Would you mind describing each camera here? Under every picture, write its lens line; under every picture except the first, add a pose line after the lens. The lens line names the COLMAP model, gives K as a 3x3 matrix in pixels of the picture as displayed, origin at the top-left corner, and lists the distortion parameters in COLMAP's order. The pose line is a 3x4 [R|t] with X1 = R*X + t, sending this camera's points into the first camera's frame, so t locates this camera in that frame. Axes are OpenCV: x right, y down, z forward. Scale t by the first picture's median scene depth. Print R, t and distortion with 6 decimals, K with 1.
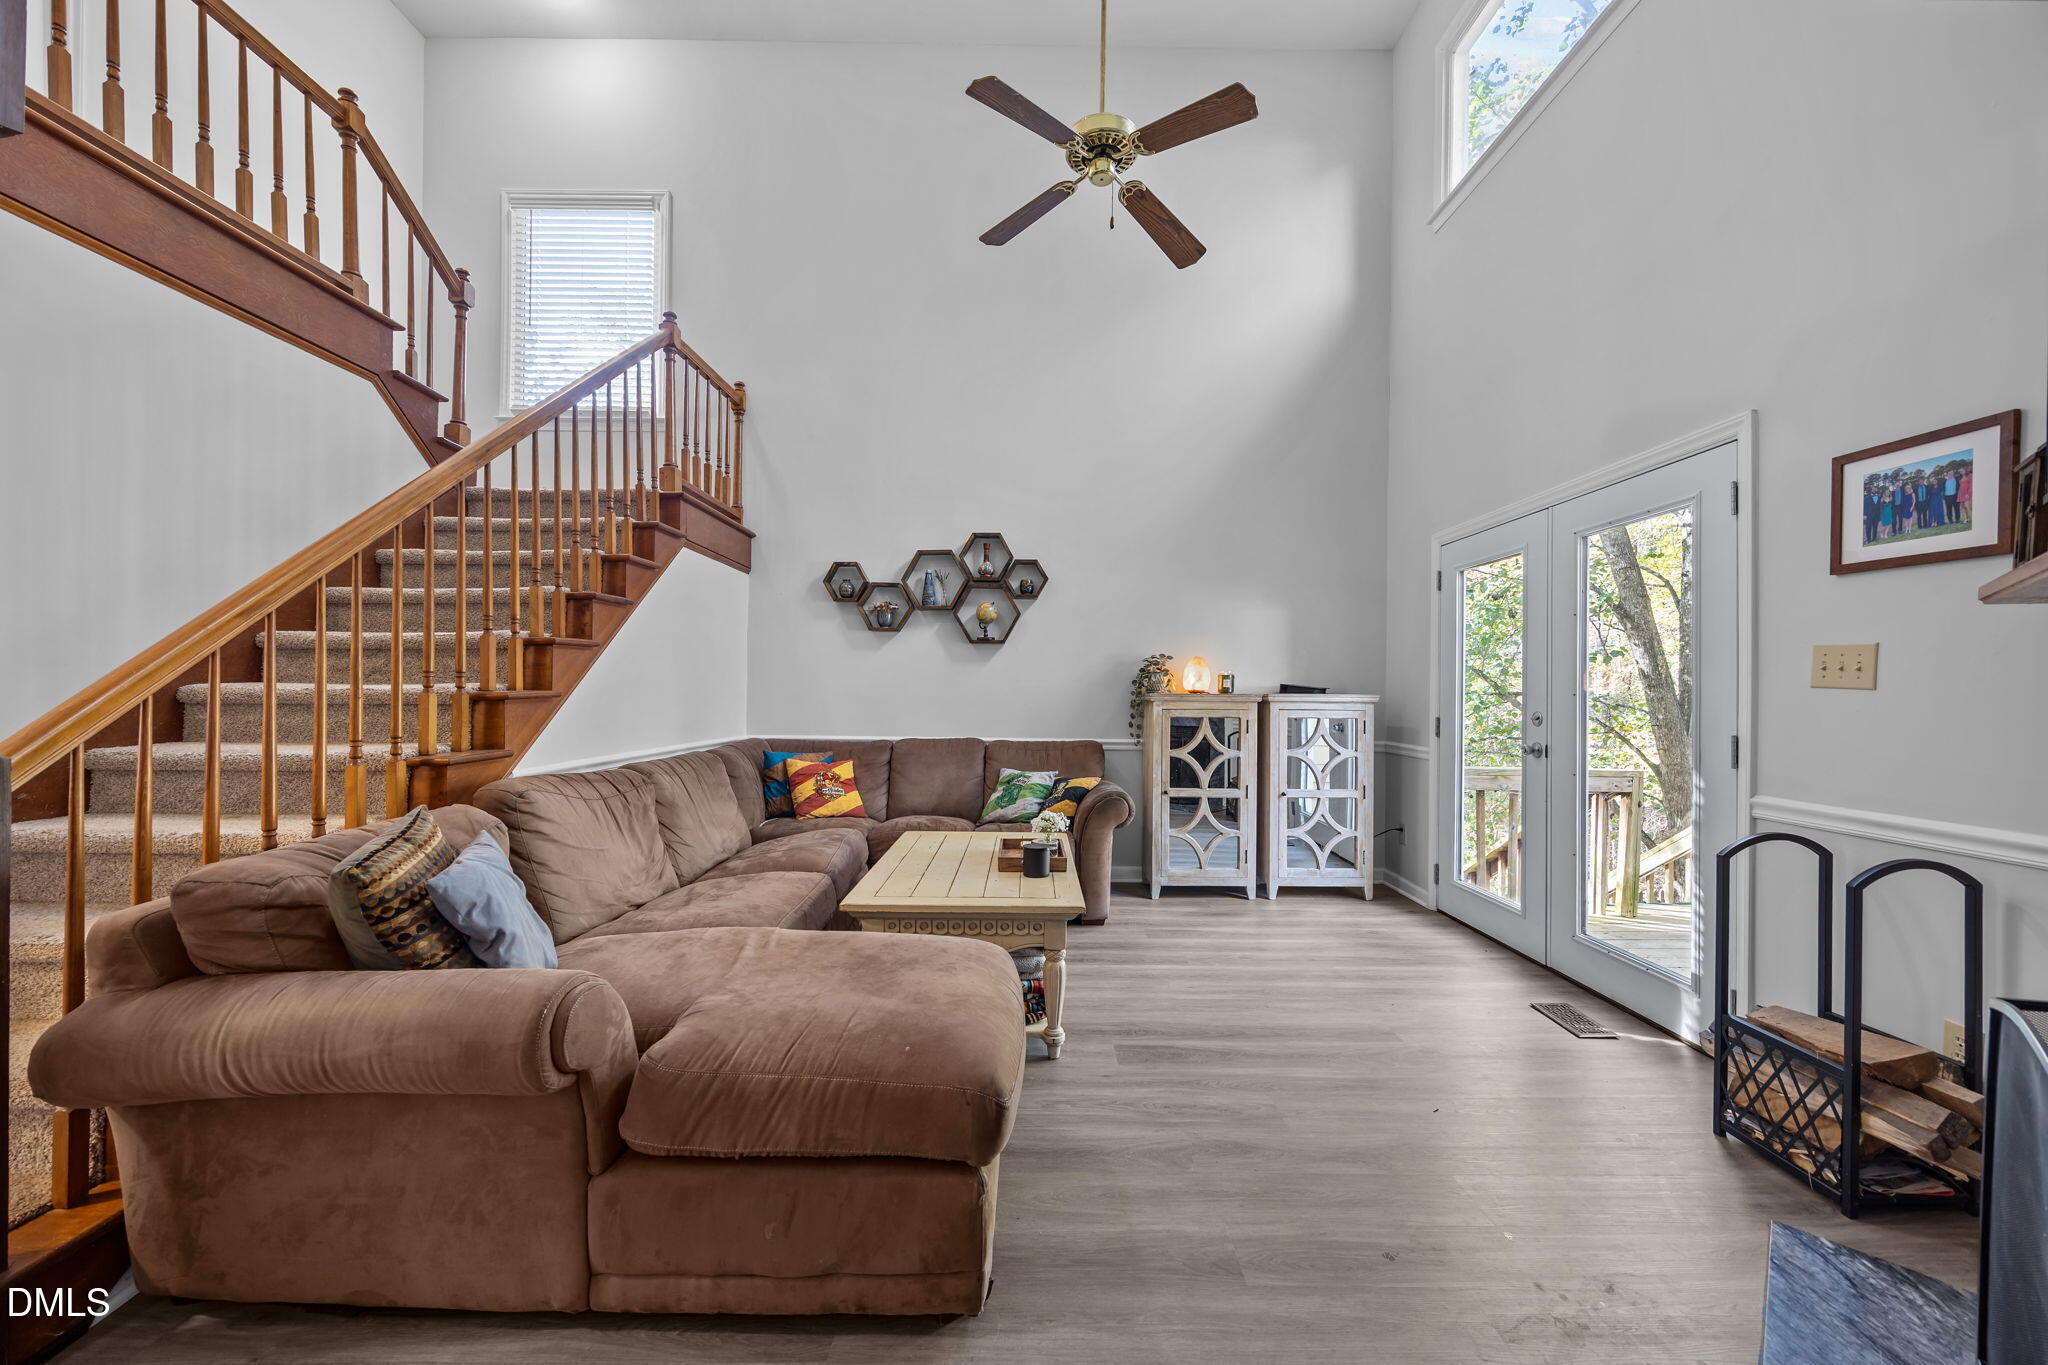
lens RADIAL K [[778.1, 0, 1035.9], [0, 778.1, 682.8], [0, 0, 1]] dist [-0.005392, -0.000052]
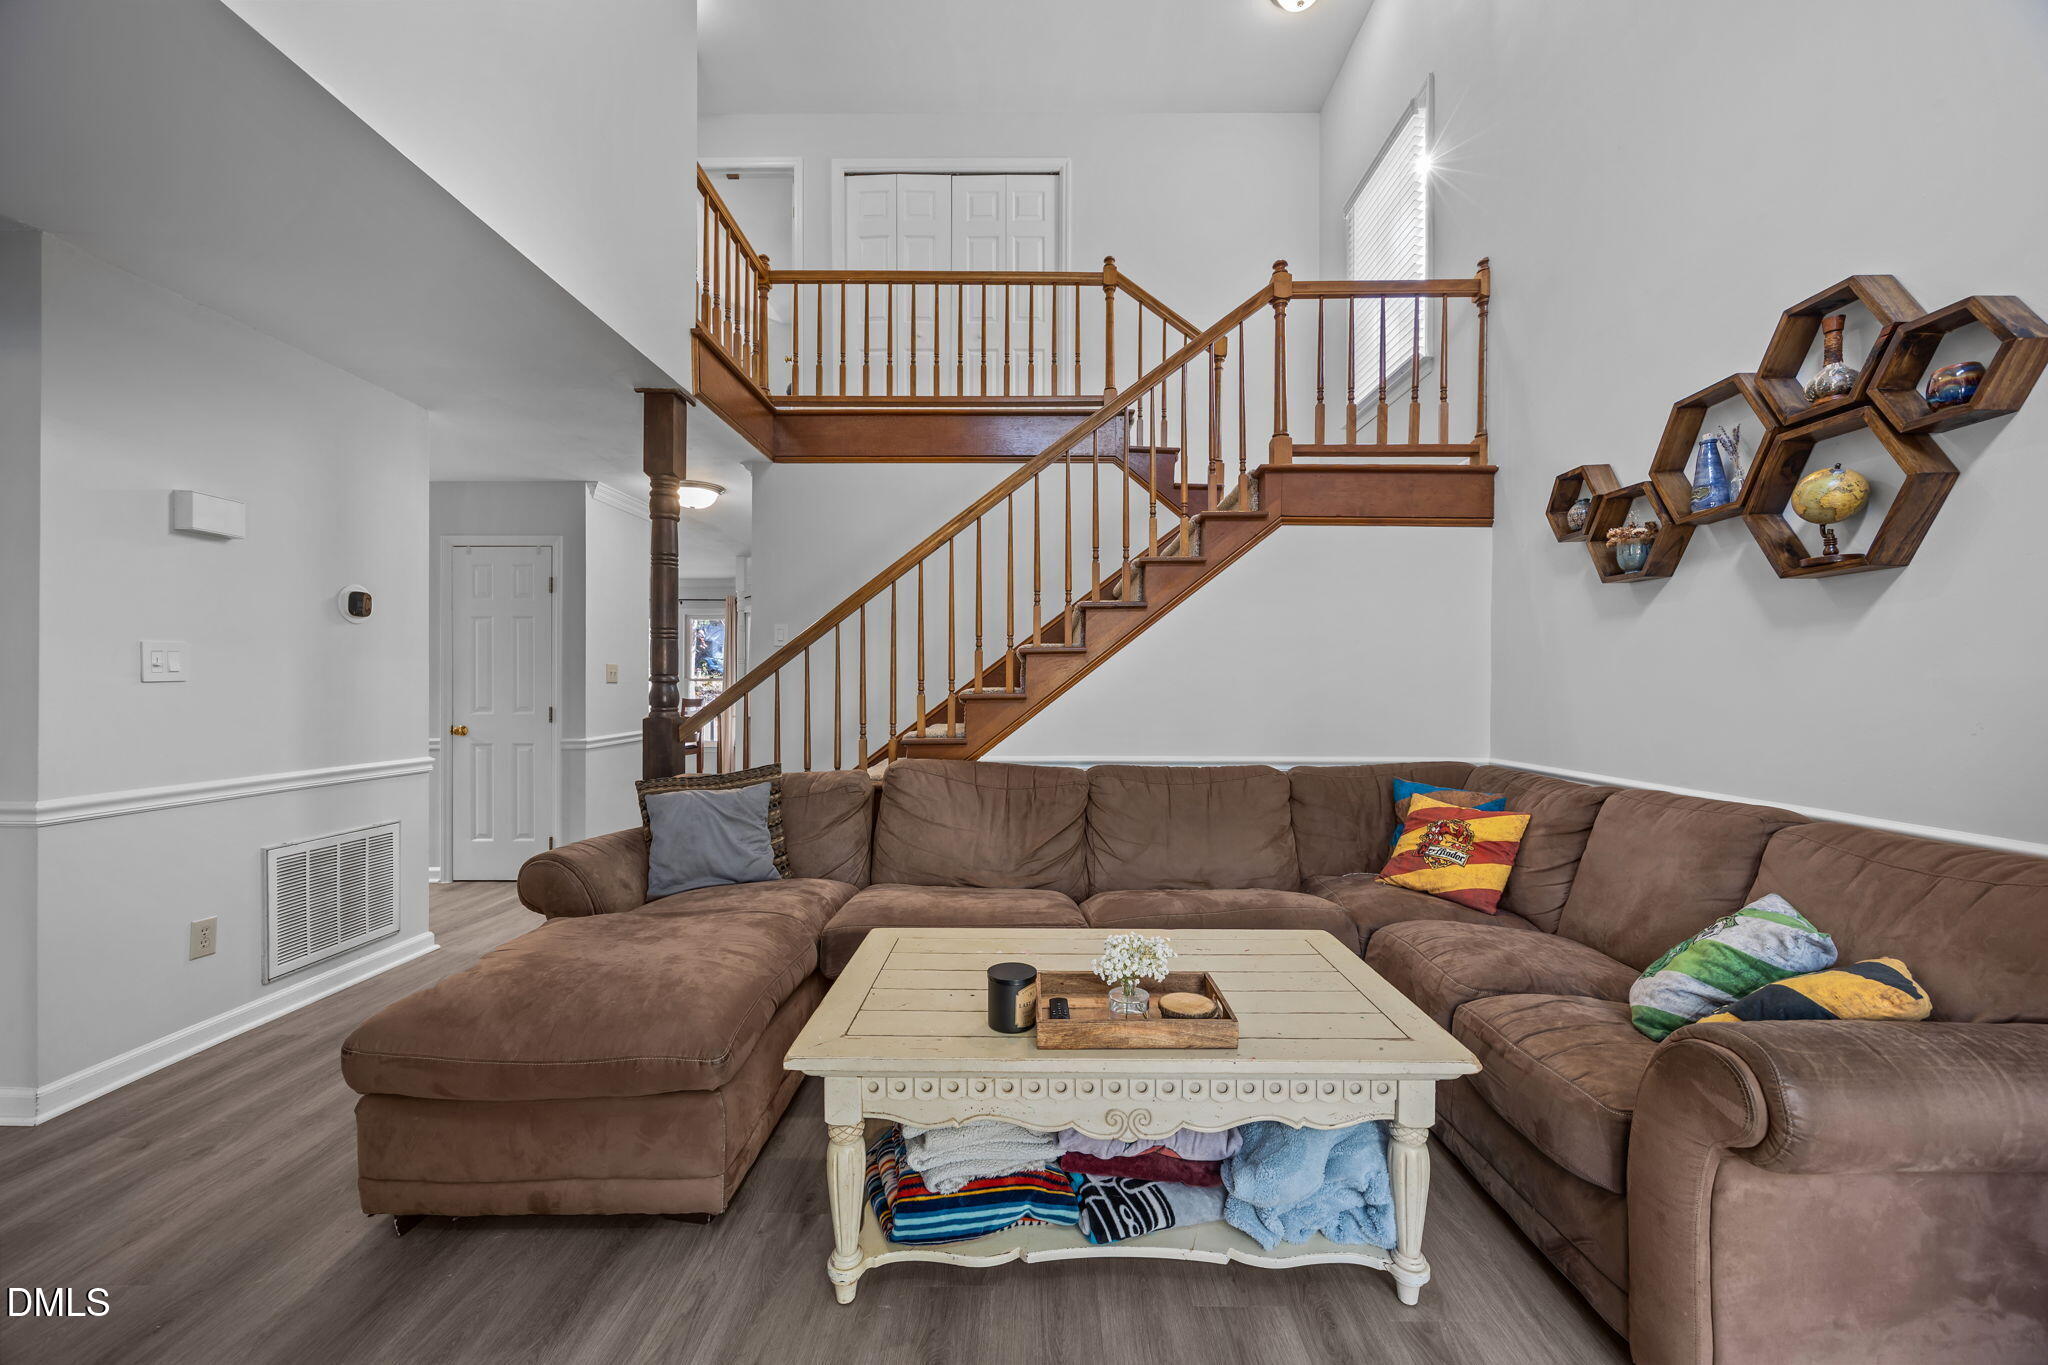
lens RADIAL K [[778.1, 0, 1035.9], [0, 778.1, 682.8], [0, 0, 1]] dist [-0.005392, -0.000052]
pose [[-0.000729, -0.020794, -0.999784, 0.325715], [0.000914, 0.999783, -0.020795, 0.013111], [0.999999, -0.000929, -0.000710, 0.598699]]
